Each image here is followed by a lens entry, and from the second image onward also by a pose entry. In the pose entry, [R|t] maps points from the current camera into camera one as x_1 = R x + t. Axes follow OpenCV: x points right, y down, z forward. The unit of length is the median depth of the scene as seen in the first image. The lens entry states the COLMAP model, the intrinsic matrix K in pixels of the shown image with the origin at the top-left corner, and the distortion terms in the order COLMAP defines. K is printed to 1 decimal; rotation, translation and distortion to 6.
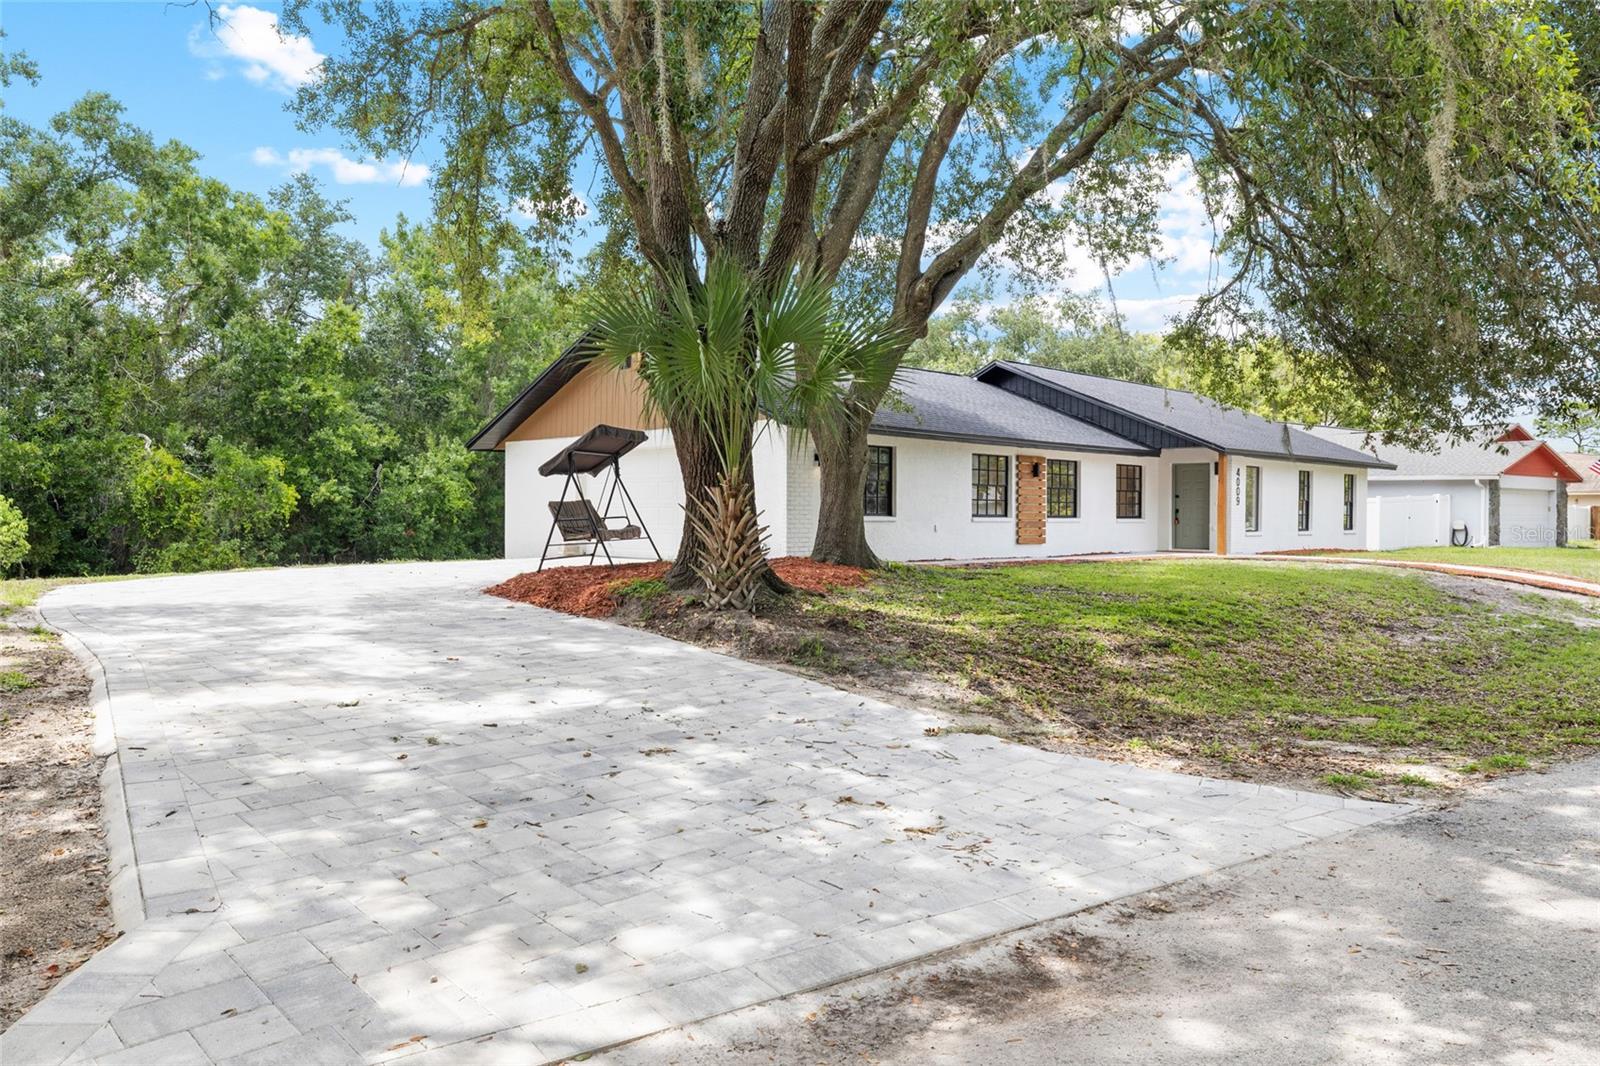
lens RADIAL K [[1133.9, 0, 801.0], [0, 1133.9, 529.4], [0, 0, 1]] dist [0.010119, 0.006070]
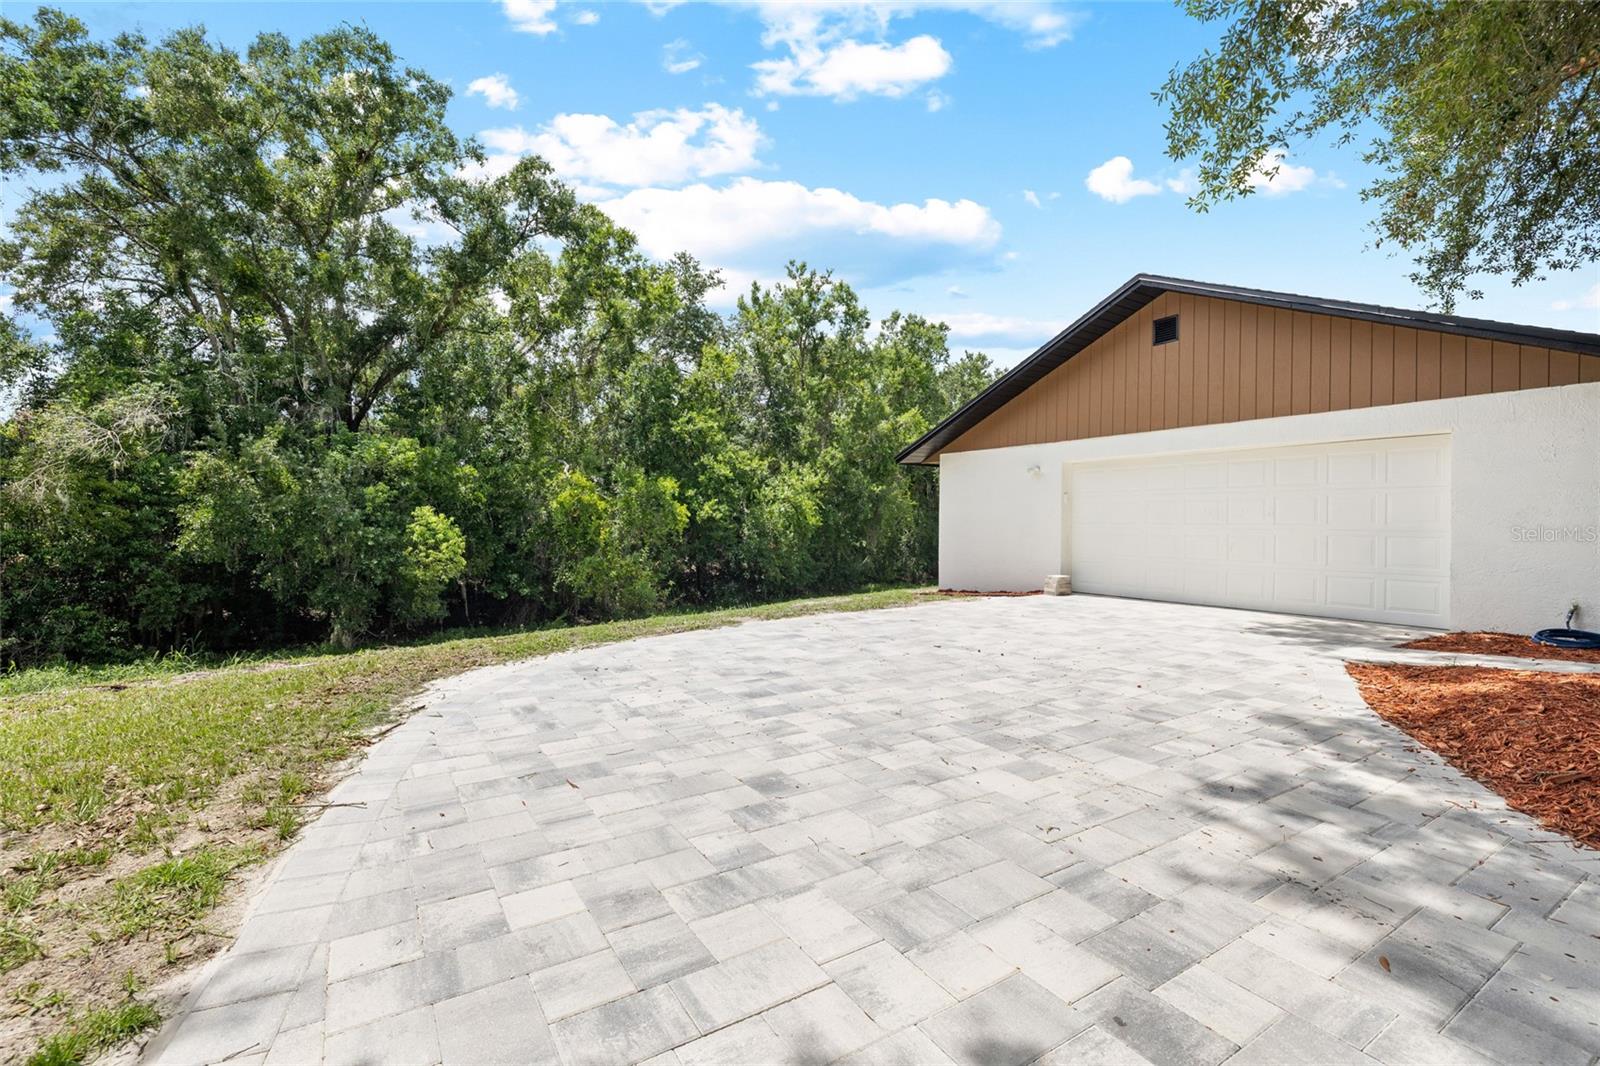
lens RADIAL K [[715.3, 0, 800.8], [0, 715.3, 528.6], [0, 0, 1]] dist [-0.005760, 0.000177]
pose [[0.979879, 0.006424, -0.199487, -0.185557], [-0.007234, 0.999968, -0.003329, -0.013004], [0.199460, 0.004705, 0.979895, 0.319704]]
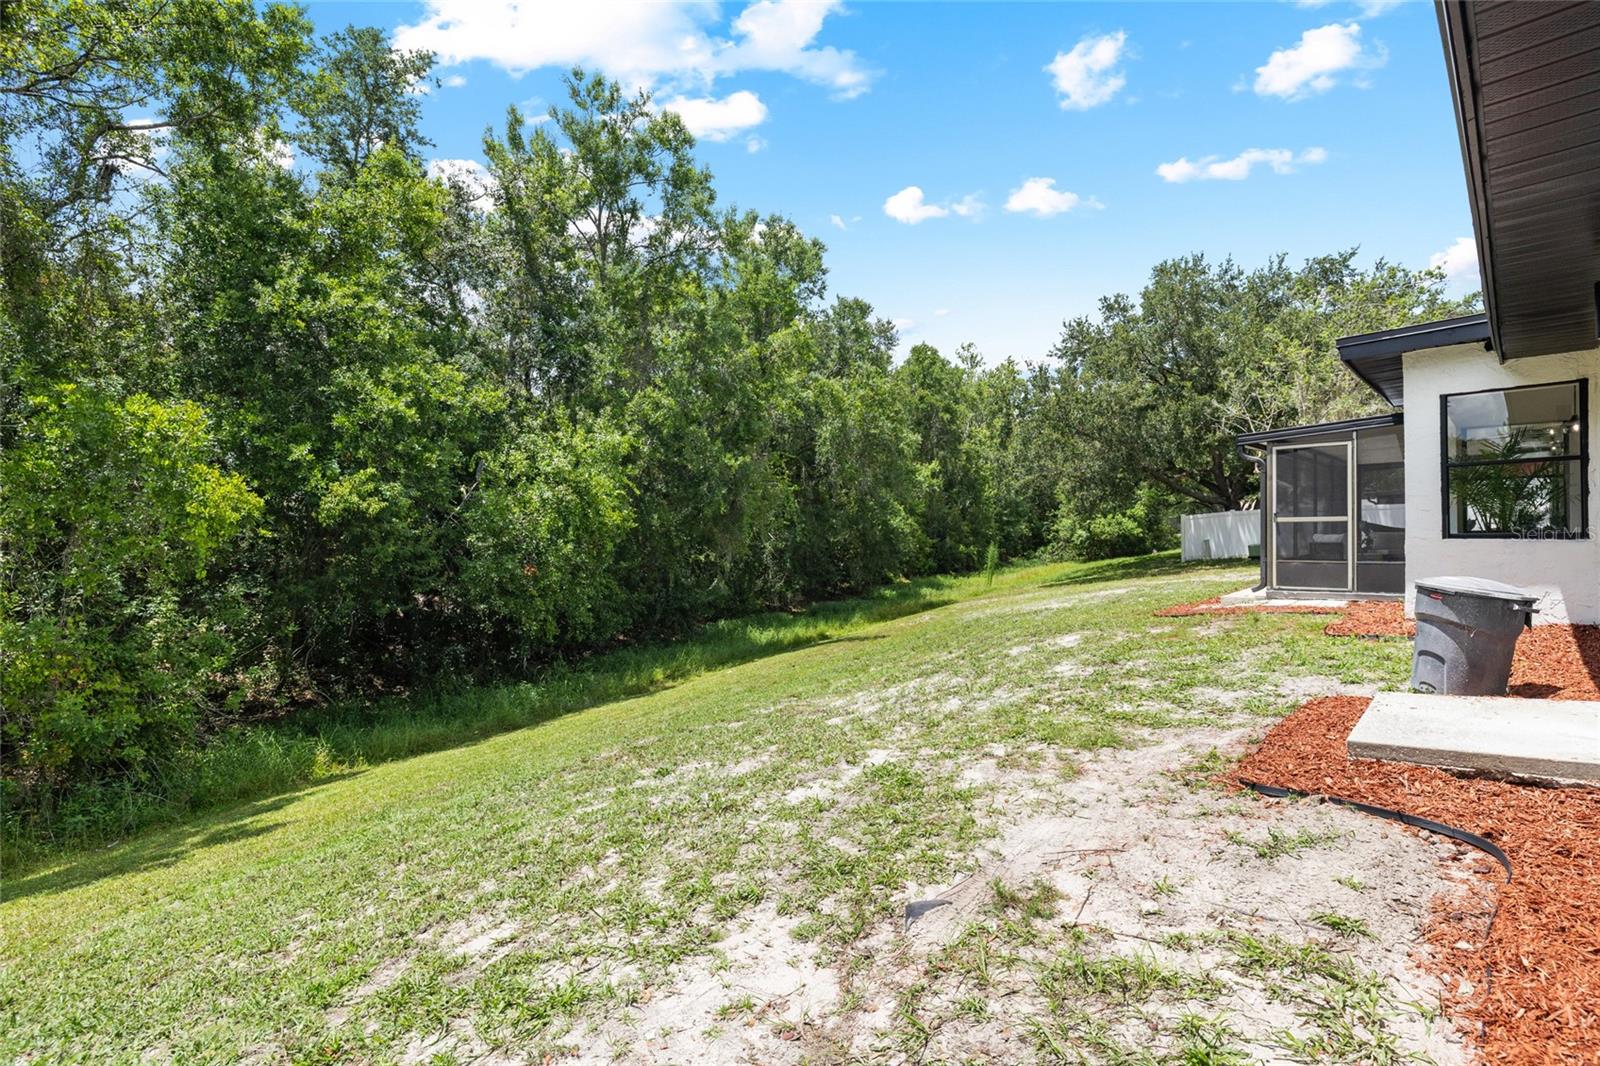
lens RADIAL K [[715.3, 0, 801.8], [0, 715.3, 539.8], [0, 0, 1]] dist [-0.005760, 0.000177]
pose [[0.999652, -0.014771, 0.021878, -0.234249], [0.014670, 0.999881, 0.004770, -0.012598], [-0.021946, -0.004447, 0.999749, 0.693447]]
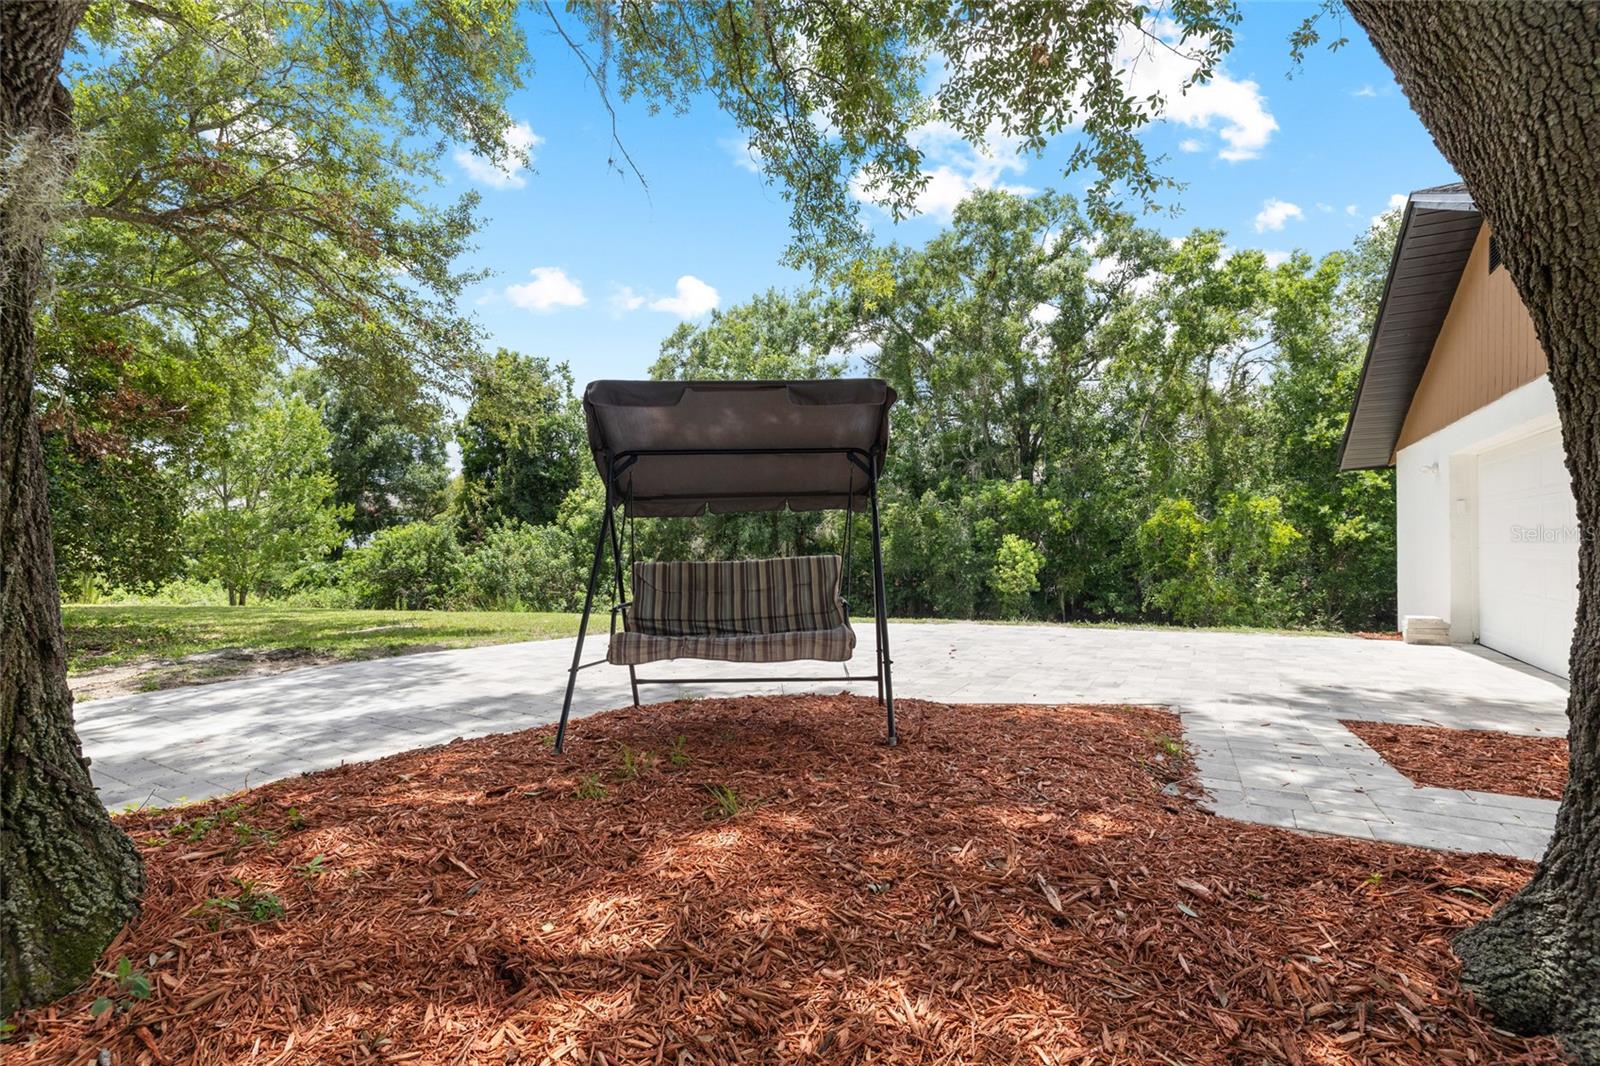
lens RADIAL K [[715.3, 0, 792.2], [0, 715.3, 534.2], [0, 0, 1]] dist [-0.005760, 0.000177]
pose [[0.258947, -0.017107, -0.965740, 0.027998], [-0.008161, 0.999769, -0.019898, -0.014025], [0.965857, 0.013034, 0.258748, 0.405919]]
